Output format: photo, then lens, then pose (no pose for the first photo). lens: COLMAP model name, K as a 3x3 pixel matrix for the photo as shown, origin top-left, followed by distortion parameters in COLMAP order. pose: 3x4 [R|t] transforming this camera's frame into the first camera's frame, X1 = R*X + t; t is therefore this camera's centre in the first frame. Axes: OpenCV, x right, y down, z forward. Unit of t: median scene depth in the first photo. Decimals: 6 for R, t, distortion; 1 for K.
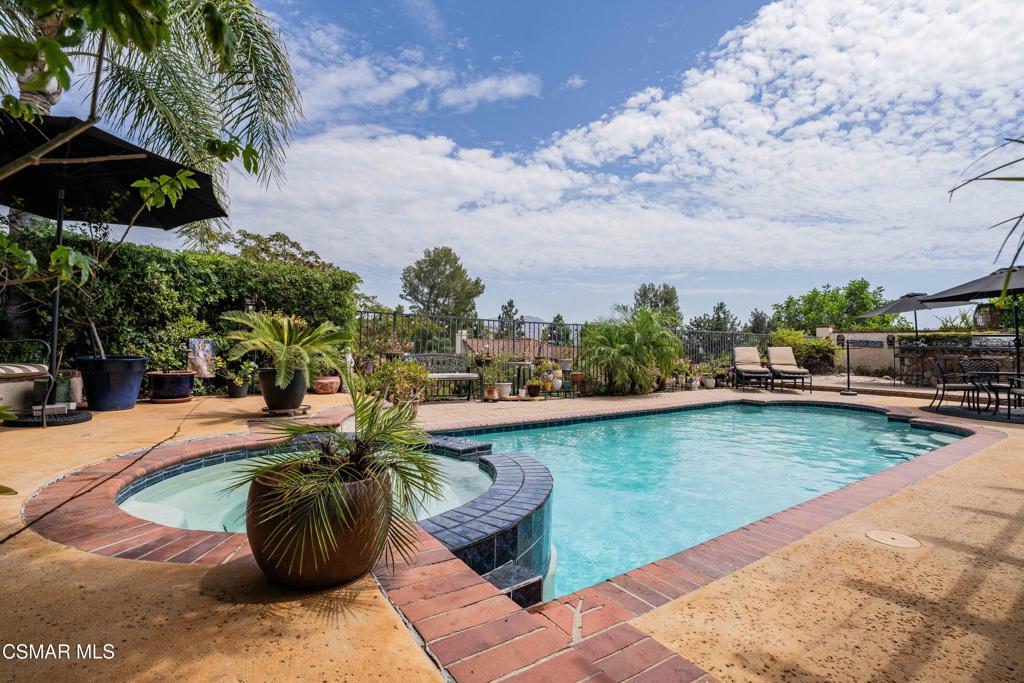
lens RADIAL K [[460.2, 0, 472.8], [0, 460.2, 344.9], [0, 0, 1]] dist [-0.039476, 0.000421]
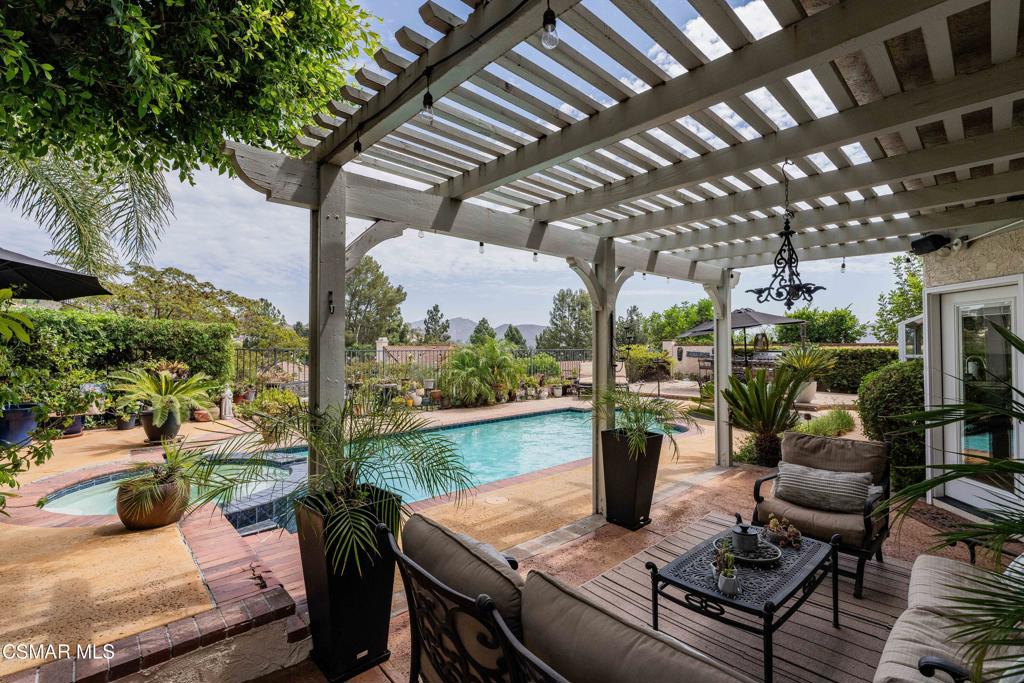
lens RADIAL K [[473.1, 0, 512.0], [0, 473.1, 341.5], [0, 0, 1]] dist [-0.001601, -0.000639]
pose [[0.981486, -0.009421, 0.191302, 0.255176], [0.008508, 0.999948, 0.005591, -0.111426], [-0.191345, -0.003860, 0.981515, -0.436642]]
